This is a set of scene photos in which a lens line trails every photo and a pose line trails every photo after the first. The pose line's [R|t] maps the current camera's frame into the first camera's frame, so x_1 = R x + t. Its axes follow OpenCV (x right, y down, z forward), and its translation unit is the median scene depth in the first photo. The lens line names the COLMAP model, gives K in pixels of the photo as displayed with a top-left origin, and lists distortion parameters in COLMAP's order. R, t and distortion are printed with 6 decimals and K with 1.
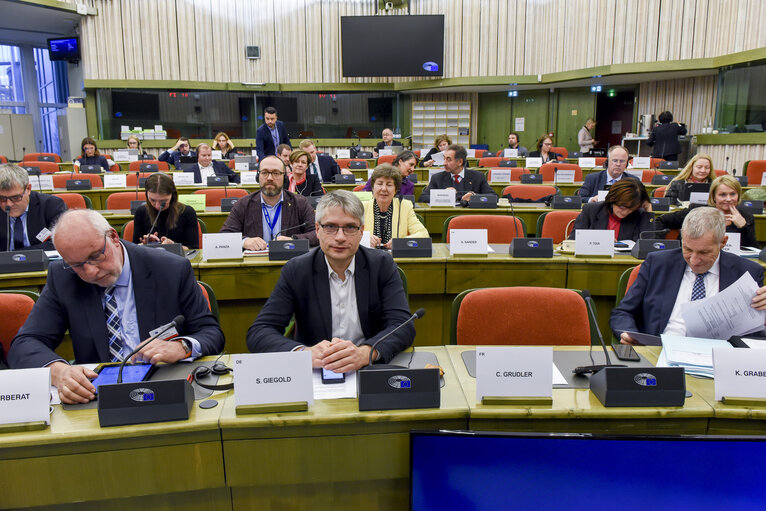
lens RADIAL K [[525.7, 0, 383.3], [0, 525.7, 255.1], [0, 0, 1]] dist [-0.046996, -0.009229]
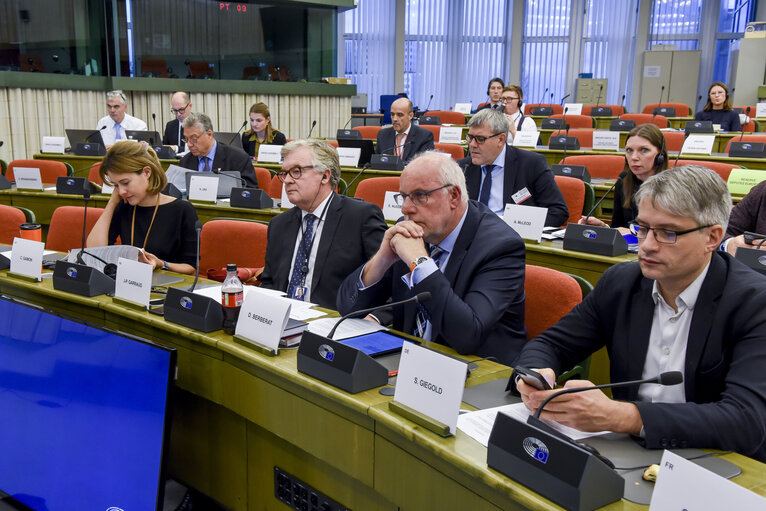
lens RADIAL K [[758.6, 0, 383.7], [0, 758.6, 253.4], [0, 0, 1]] dist [0.010428, 0.000000]
pose [[0.560275, 0.191771, -0.805801, 0.668874], [-0.195797, 0.975922, 0.096119, -0.061068], [0.804832, 0.103920, 0.584334, 0.242256]]
